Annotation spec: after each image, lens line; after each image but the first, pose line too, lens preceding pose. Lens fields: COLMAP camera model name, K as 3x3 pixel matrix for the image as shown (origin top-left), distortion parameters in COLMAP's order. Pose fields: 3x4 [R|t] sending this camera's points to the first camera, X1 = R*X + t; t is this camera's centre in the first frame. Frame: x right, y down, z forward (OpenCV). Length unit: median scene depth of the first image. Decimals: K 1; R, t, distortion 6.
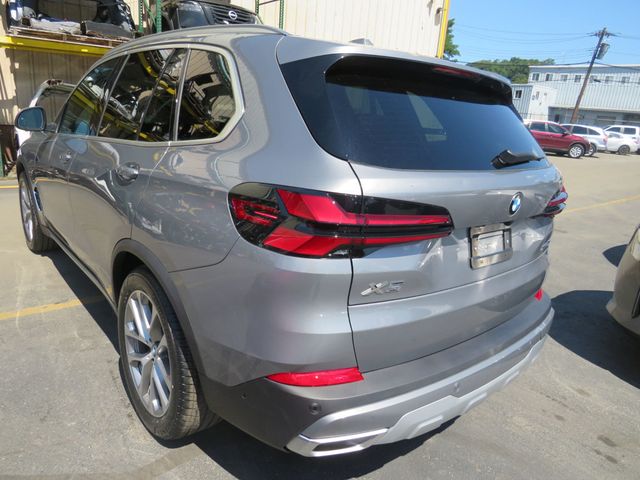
lens RADIAL K [[467.3, 0, 320.0], [0, 467.3, 240.0], [0, 0, 1]] dist [0.002897, 0.003212]
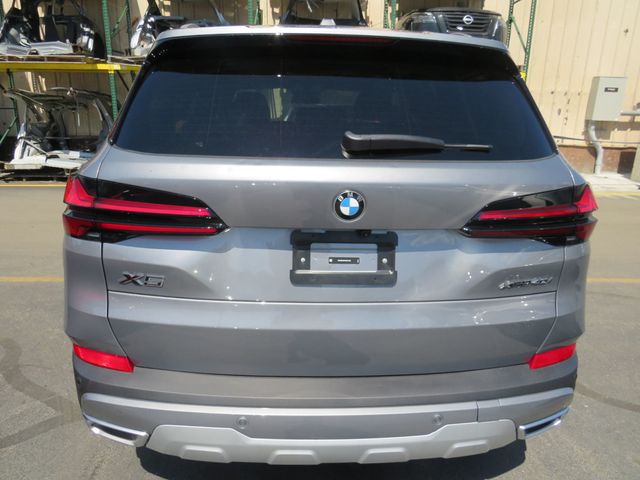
lens RADIAL K [[467.3, 0, 320.0], [0, 467.3, 240.0], [0, 0, 1]] dist [0.002897, 0.003212]
pose [[0.806551, 0.105935, -0.581595, 0.845831], [-0.124677, 0.992167, 0.007817, -0.025193], [0.577867, 0.066207, 0.813441, 0.392411]]
